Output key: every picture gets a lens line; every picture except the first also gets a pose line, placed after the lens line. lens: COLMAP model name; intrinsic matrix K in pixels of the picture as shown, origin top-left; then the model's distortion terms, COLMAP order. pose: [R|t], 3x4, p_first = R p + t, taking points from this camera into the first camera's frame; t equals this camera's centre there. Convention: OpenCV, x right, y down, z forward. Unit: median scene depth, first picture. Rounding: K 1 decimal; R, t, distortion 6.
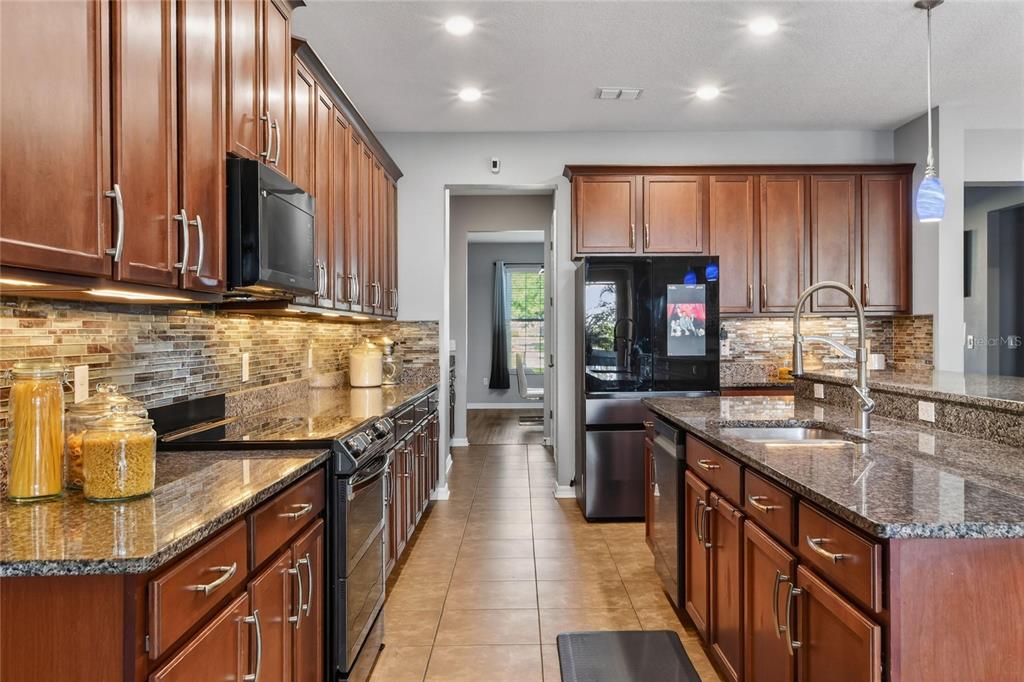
lens RADIAL K [[716.8, 0, 510.8], [0, 716.8, 336.8], [0, 0, 1]] dist [0.012312, 0.001516]
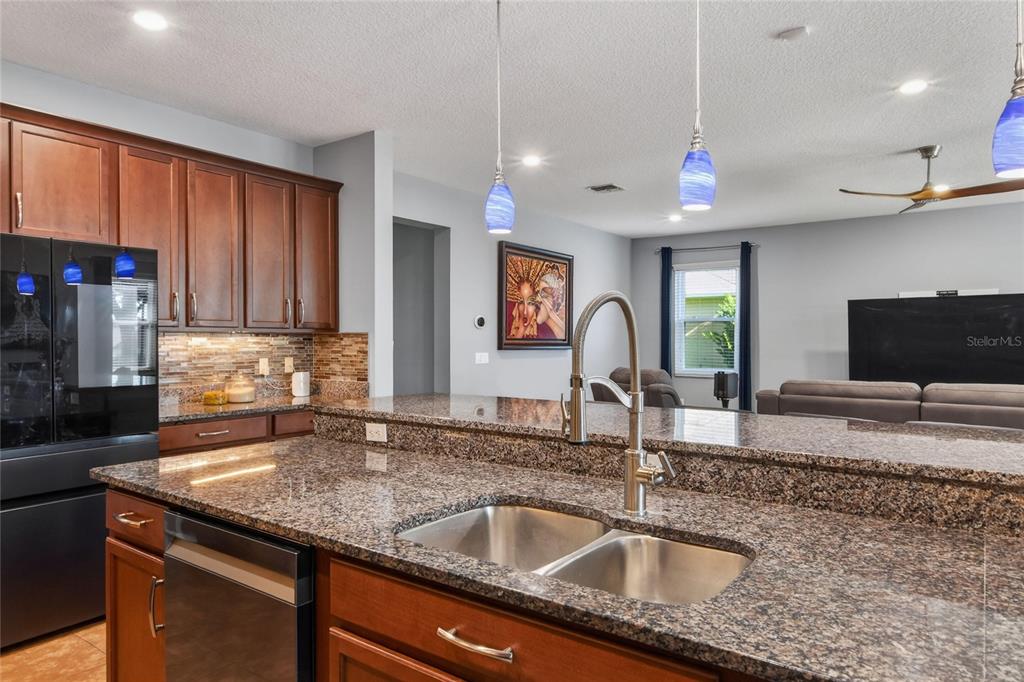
lens RADIAL K [[645.6, 0, 515.3], [0, 645.6, 340.5], [0, 0, 1]] dist [0.002180, 0.004283]
pose [[0.593169, 0.007304, 0.805045, -0.030441], [0.002142, 0.999941, -0.010650, -0.010952], [-0.805075, 0.008042, 0.593119, 0.317190]]
